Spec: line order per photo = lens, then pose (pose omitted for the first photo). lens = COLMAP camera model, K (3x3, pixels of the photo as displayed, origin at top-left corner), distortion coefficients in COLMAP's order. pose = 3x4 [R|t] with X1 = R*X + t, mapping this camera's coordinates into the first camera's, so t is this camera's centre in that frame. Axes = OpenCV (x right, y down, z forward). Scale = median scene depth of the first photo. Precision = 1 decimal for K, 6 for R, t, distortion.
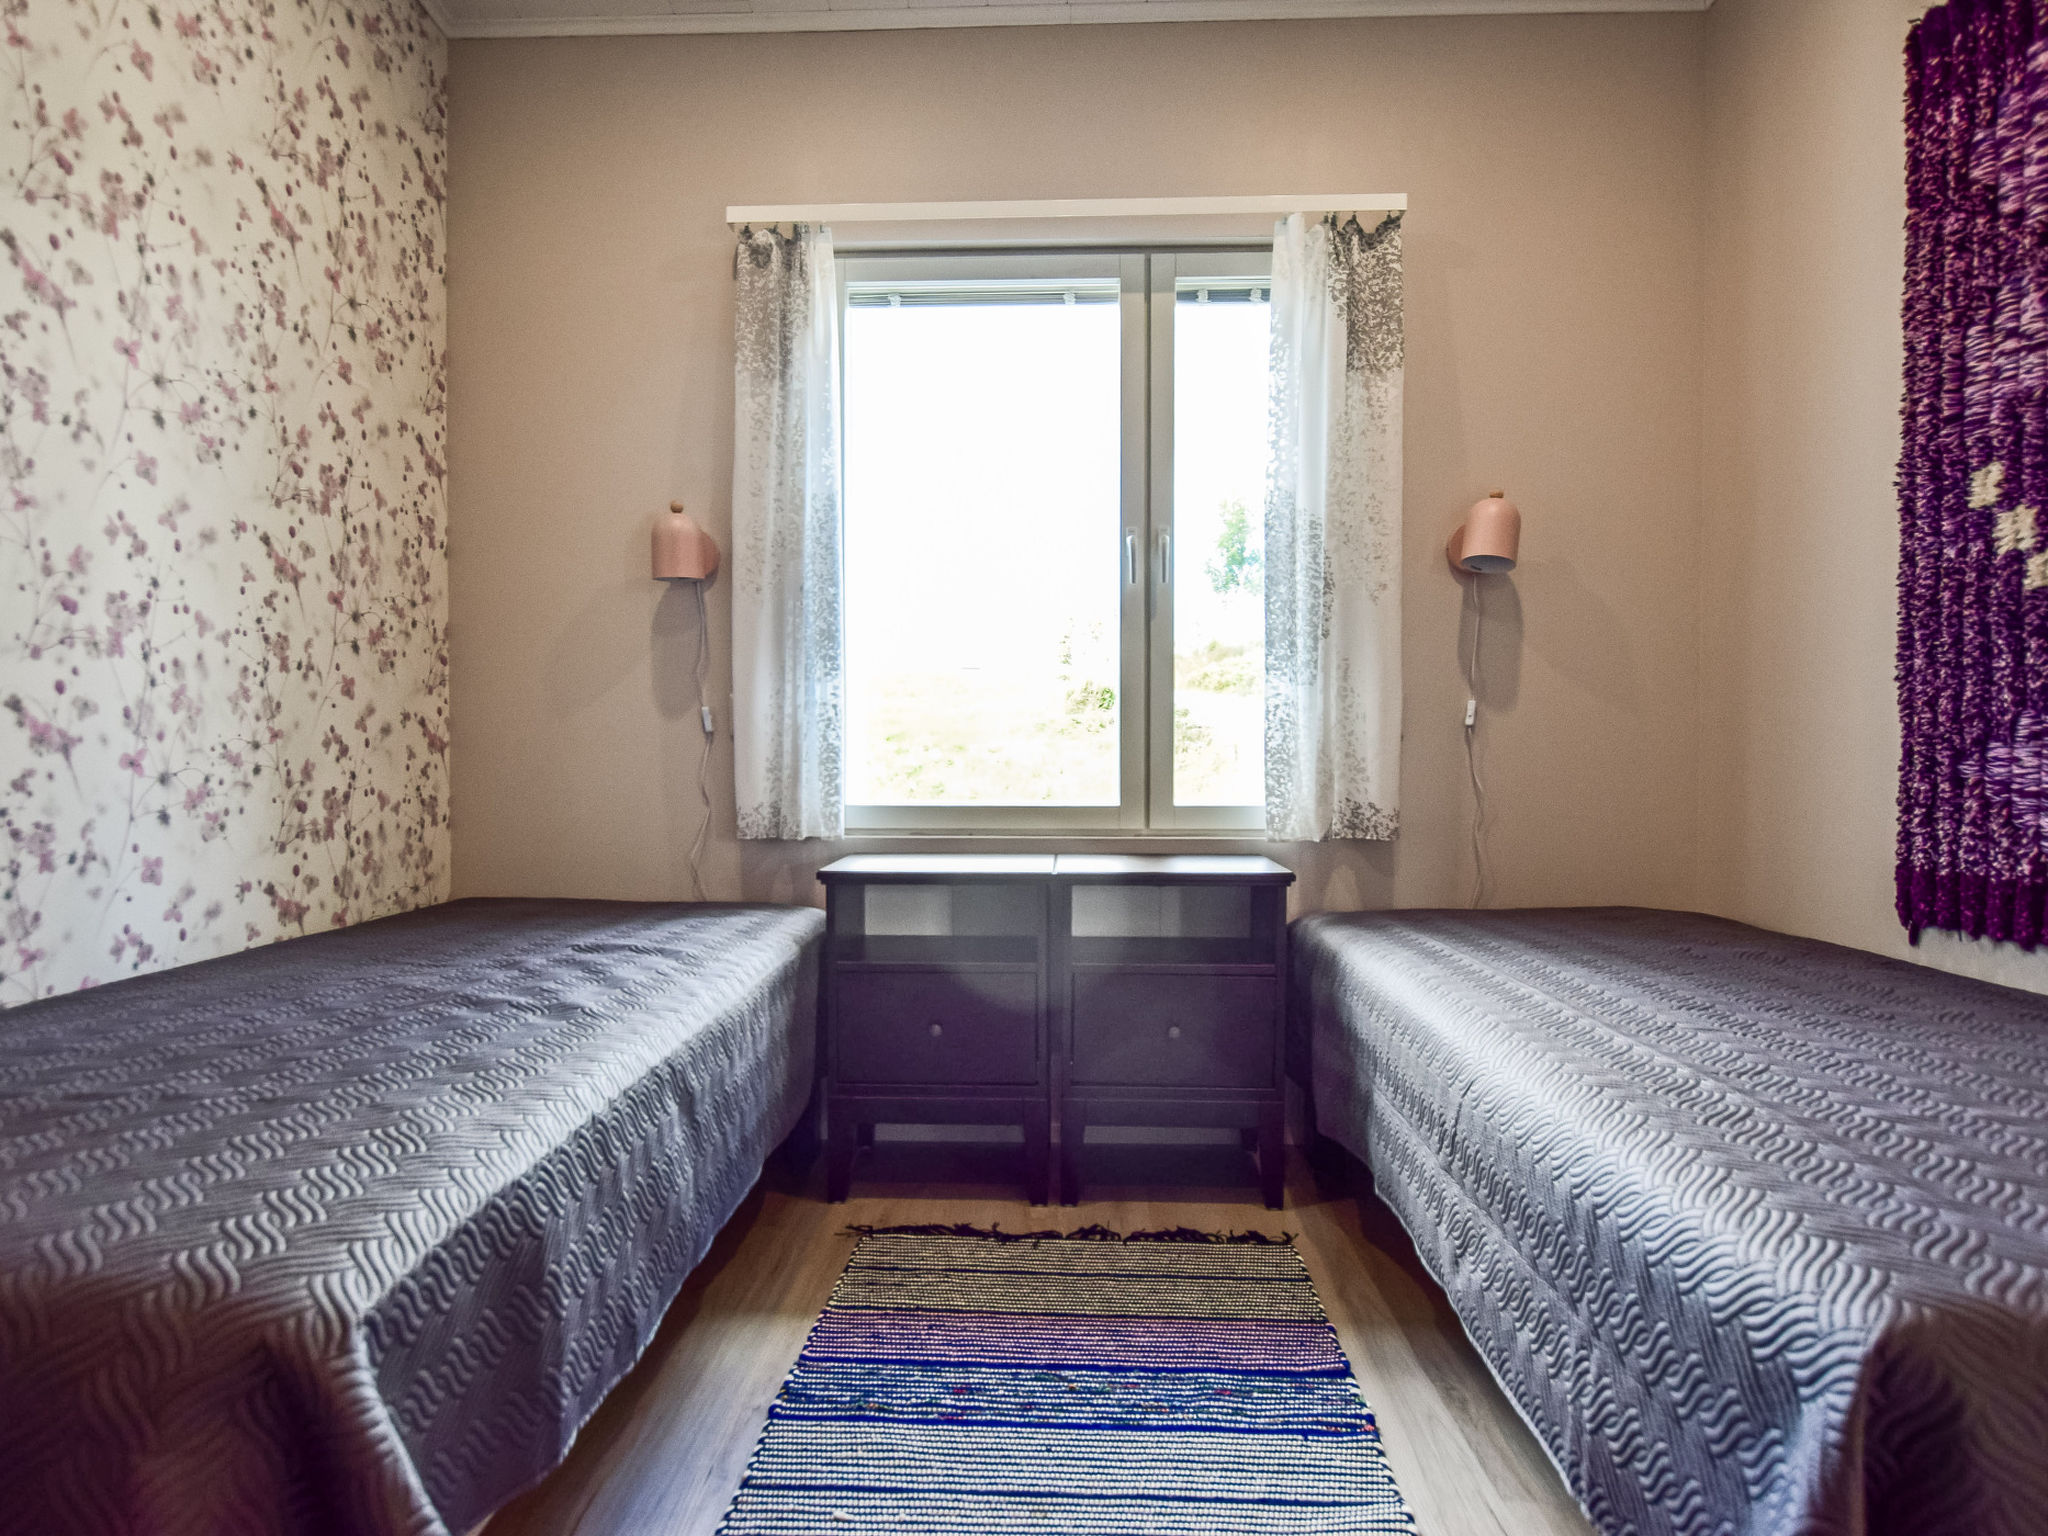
lens RADIAL K [[1169.4, 0, 1018.2], [0, 1169.4, 768.3], [0, 0, 1]] dist [0.000739, -0.000934]
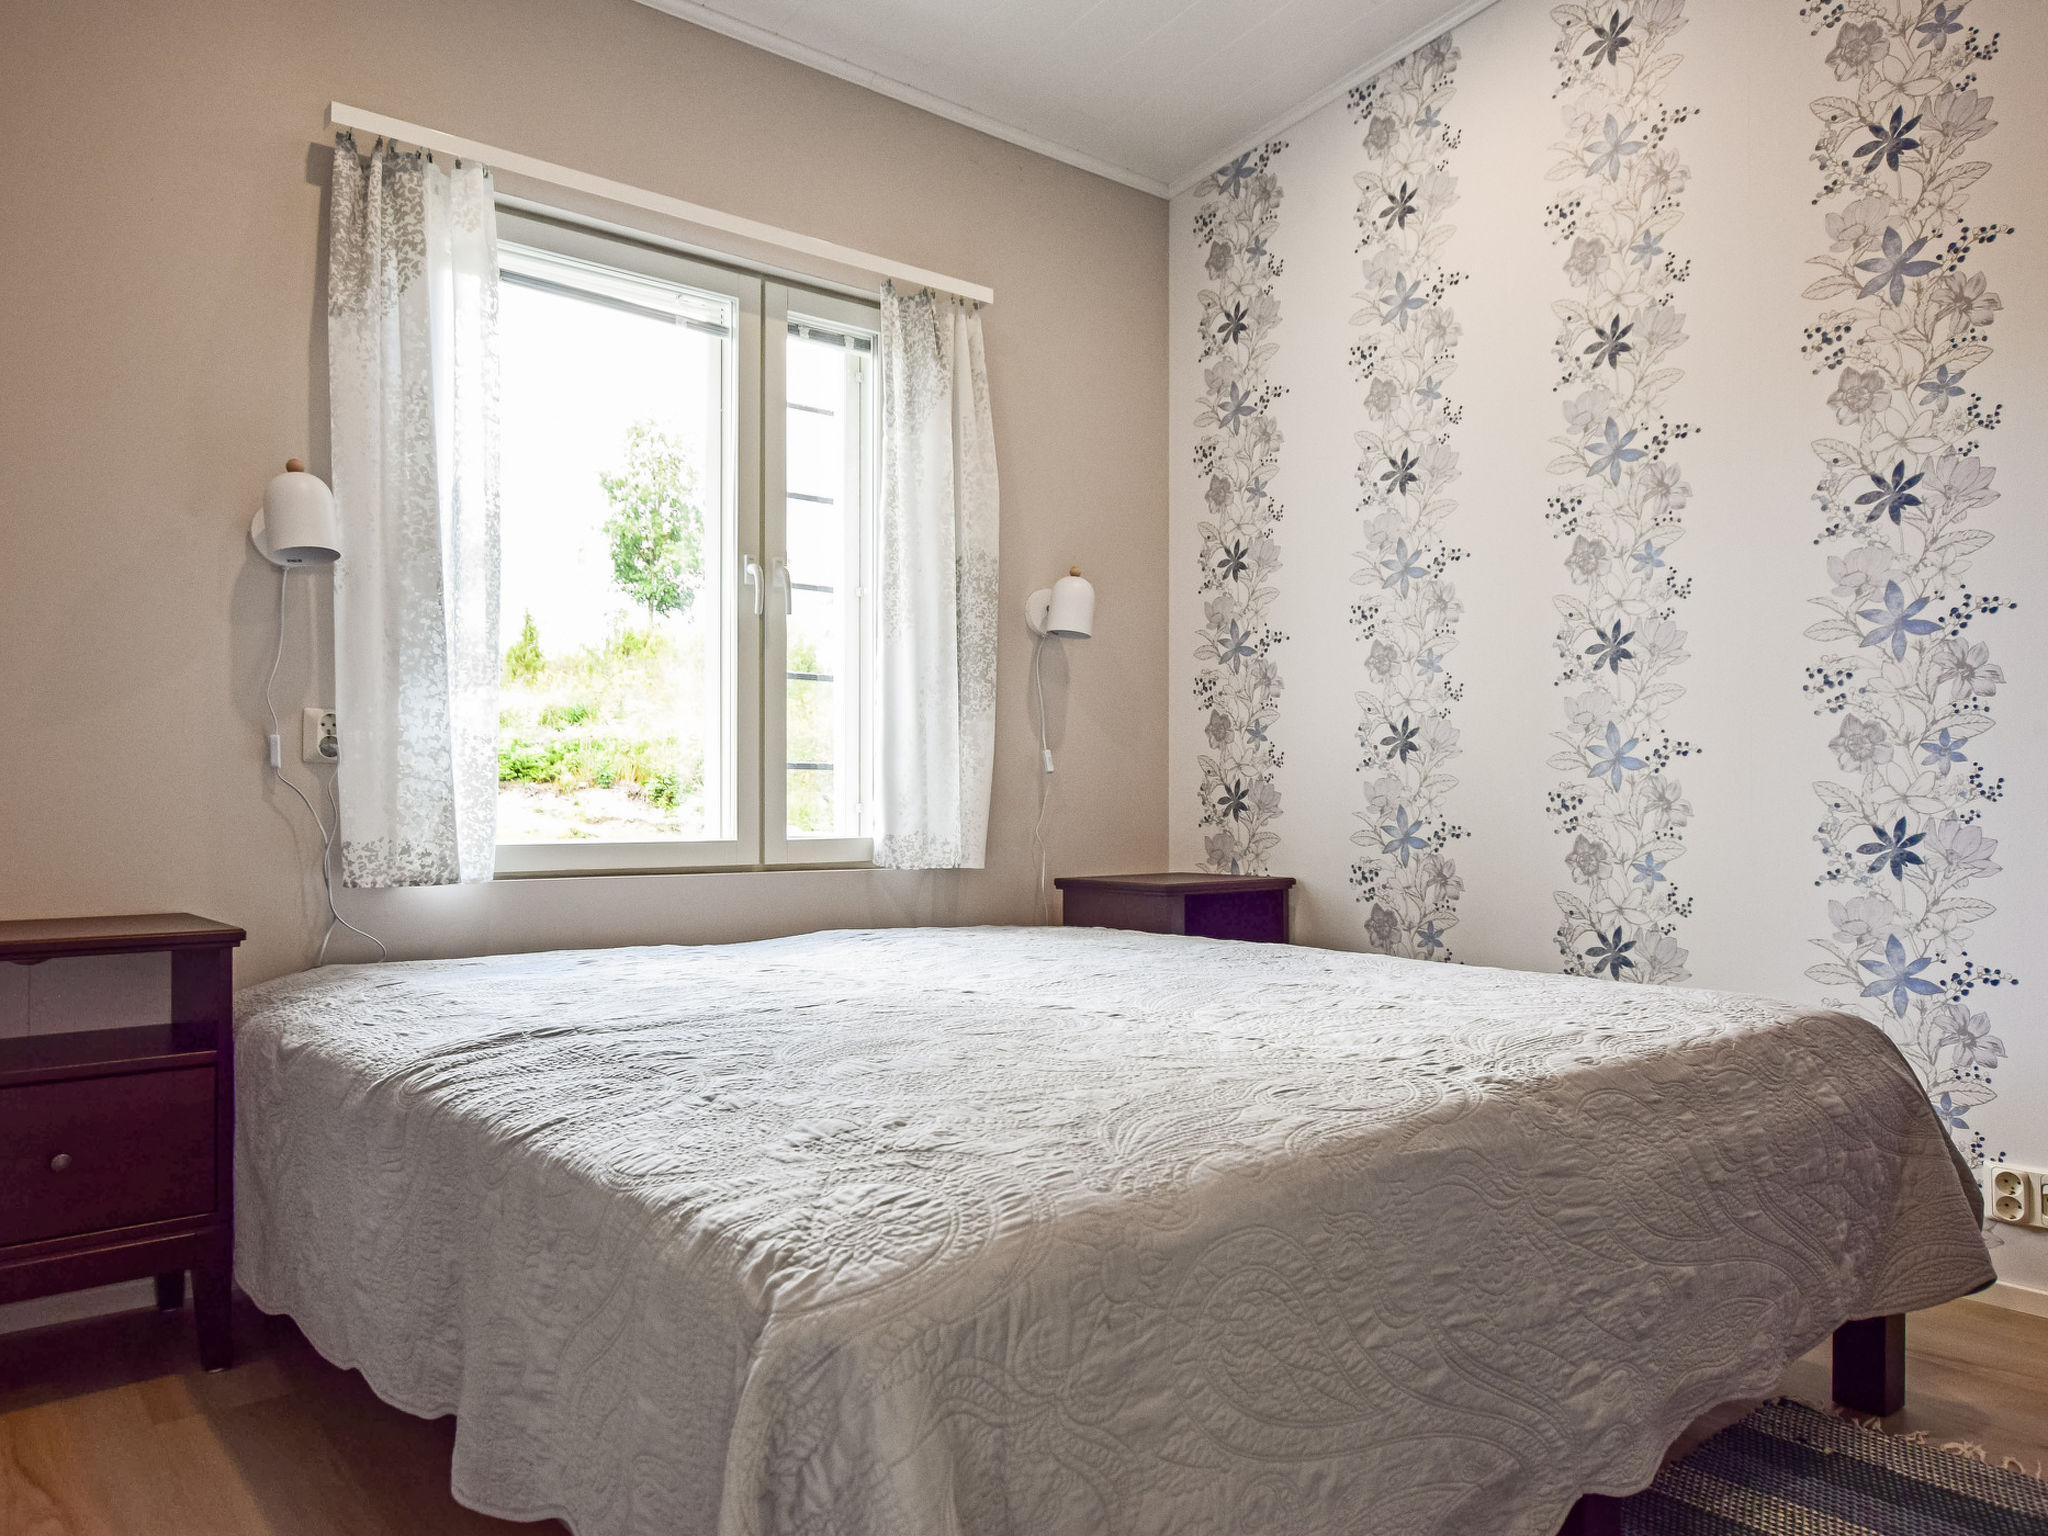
lens RADIAL K [[1319.1, 0, 1014.9], [0, 1319.1, 768.3], [0, 0, 1]] dist [-0.027311, 0.000072]
pose [[0.762973, 0.010314, 0.646348, -0.438105], [0.003312, 0.999797, -0.019863, -0.005964], [-0.646422, 0.017296, 0.762784, 0.027770]]
